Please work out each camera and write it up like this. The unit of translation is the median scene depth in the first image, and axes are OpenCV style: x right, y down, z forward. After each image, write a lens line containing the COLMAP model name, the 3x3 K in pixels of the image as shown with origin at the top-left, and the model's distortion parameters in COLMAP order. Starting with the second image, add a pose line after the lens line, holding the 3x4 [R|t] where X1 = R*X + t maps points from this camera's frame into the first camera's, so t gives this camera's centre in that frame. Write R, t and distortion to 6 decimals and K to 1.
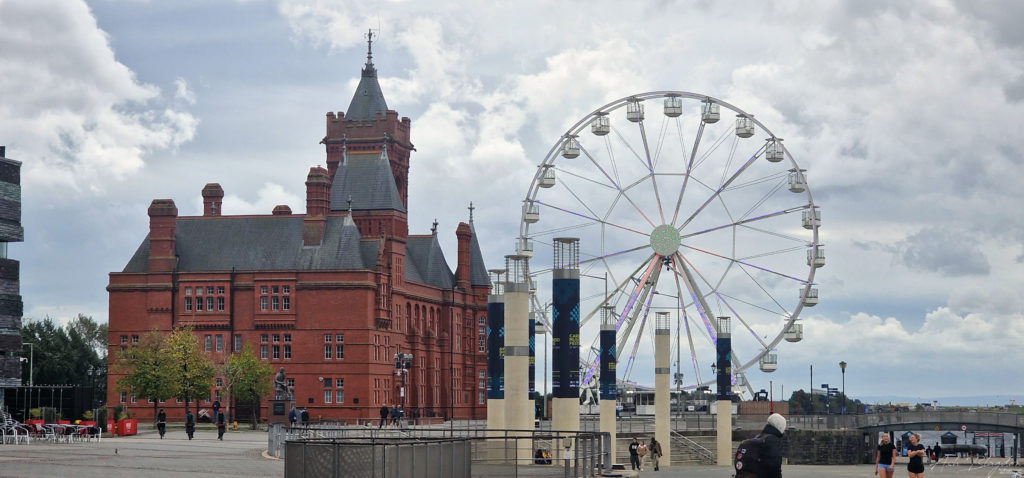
lens RADIAL K [[2376.9, 0, 512.0], [0, 2376.9, 239.0], [0, 0, 1]] dist [-0.029478, 0.089669]
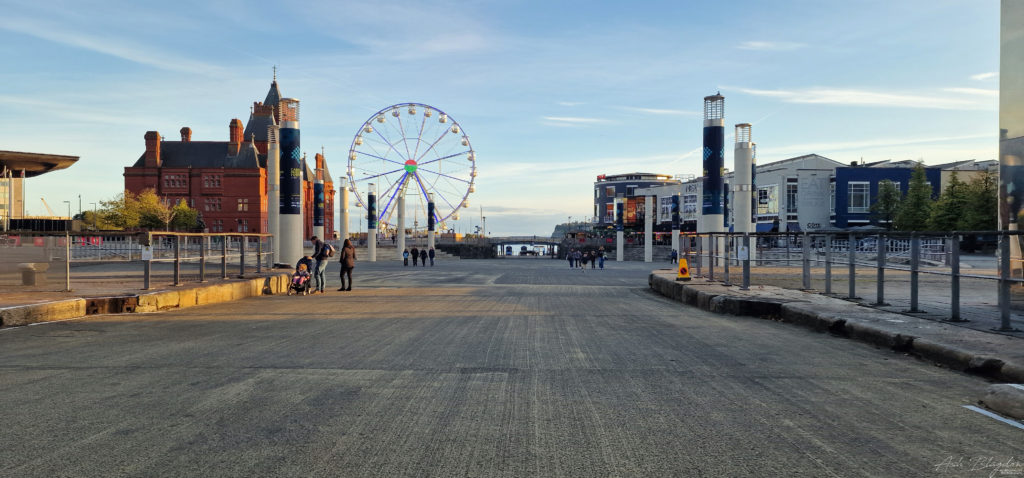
lens RADIAL K [[639.7, 0, 512.0], [0, 639.7, 239.0], [0, 0, 1]] dist [-0.000323, 0.000057]
pose [[0.982546, -0.001468, 0.186014, 0.051964], [-0.010821, 0.997825, 0.065031, 0.035923], [-0.185704, -0.065909, 0.980393, 0.395456]]
